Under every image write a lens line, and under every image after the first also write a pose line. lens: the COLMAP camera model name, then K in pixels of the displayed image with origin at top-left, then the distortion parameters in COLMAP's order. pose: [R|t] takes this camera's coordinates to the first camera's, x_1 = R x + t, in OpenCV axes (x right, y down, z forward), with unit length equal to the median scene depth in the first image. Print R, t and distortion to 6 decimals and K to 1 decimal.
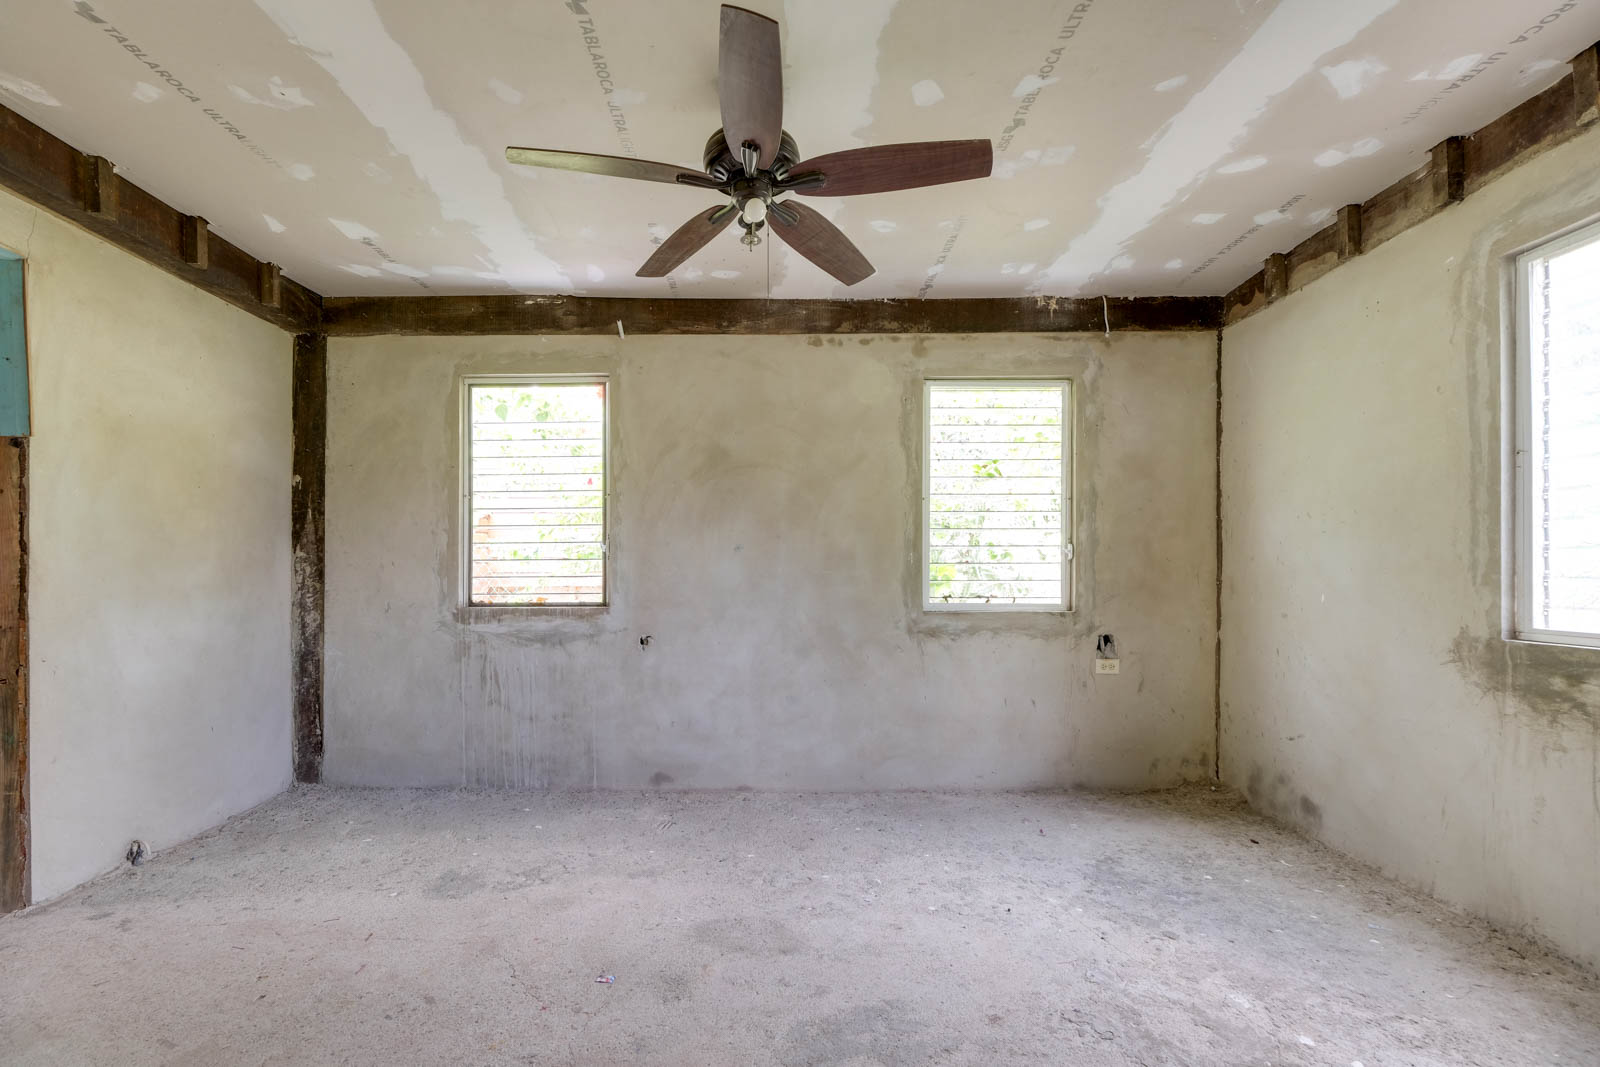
lens RADIAL K [[702.7, 0, 752.5], [0, 702.7, 578.9], [0, 0, 1]] dist [-0.001228, 0.000430]
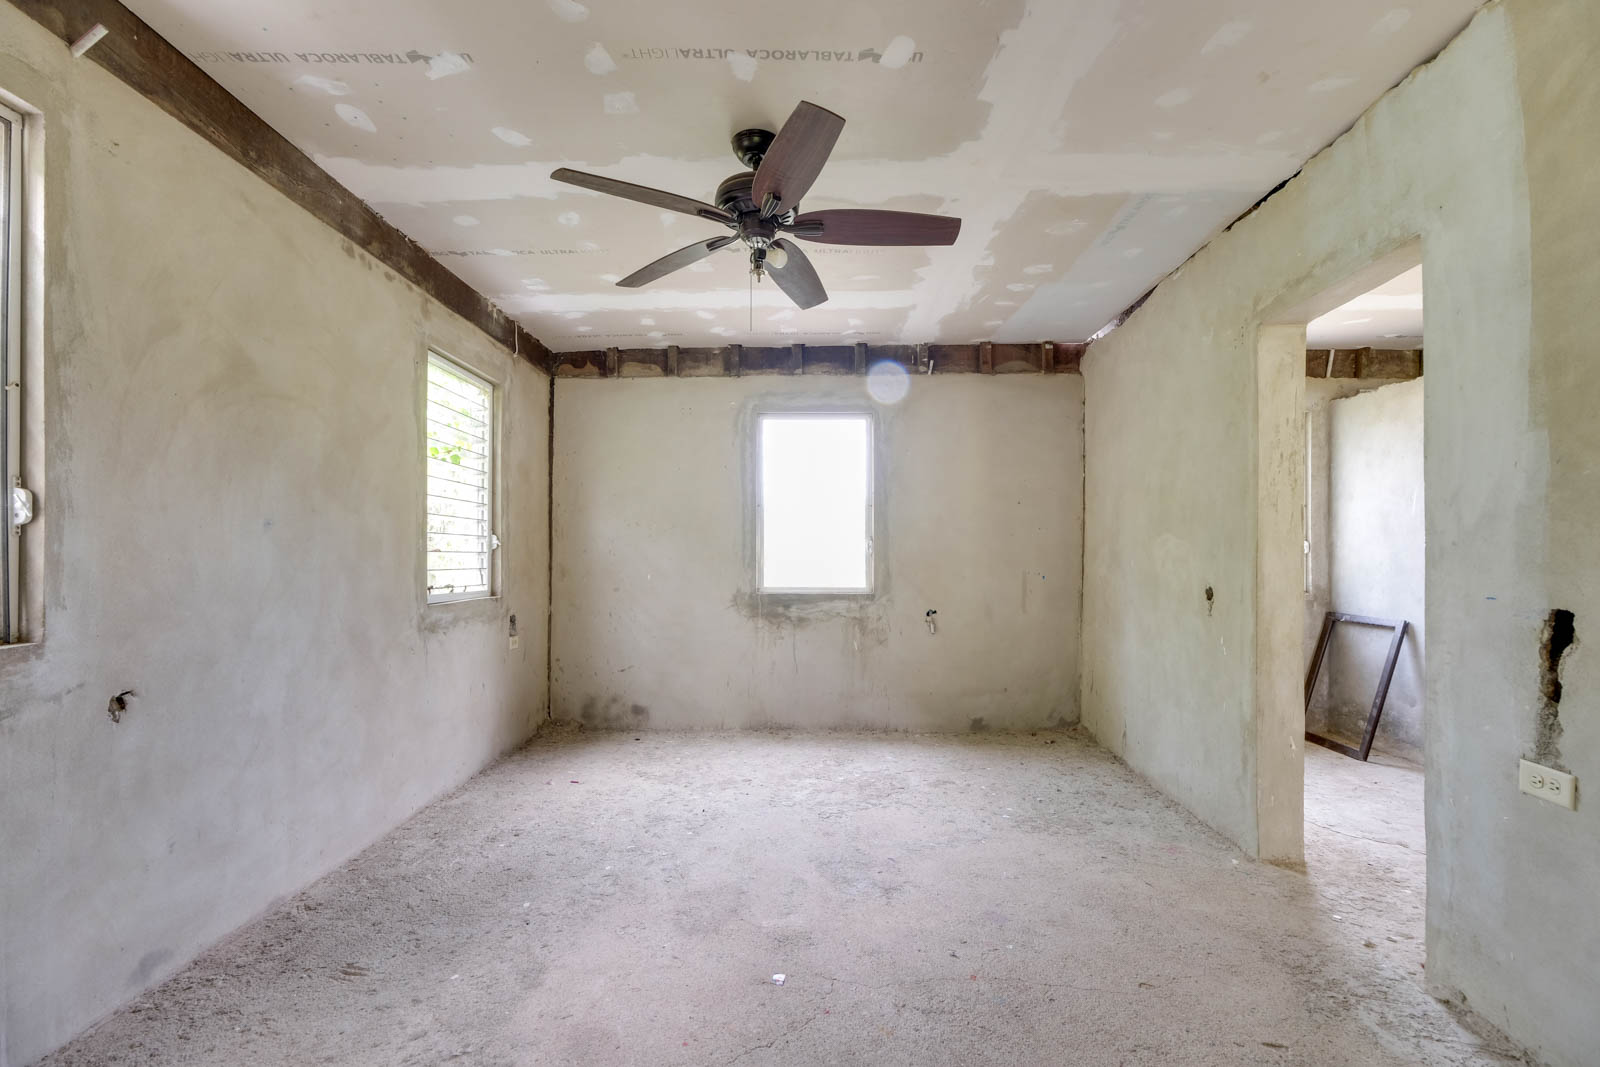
lens RADIAL K [[705.1, 0, 797.3], [0, 705.1, 563.5], [0, 0, 1]] dist [-0.000072, 0.000242]
pose [[0.004512, -0.006297, 0.999970, -0.710177], [0.006899, 0.999957, 0.006266, -0.010108], [-0.999966, 0.006870, 0.004556, 0.575943]]
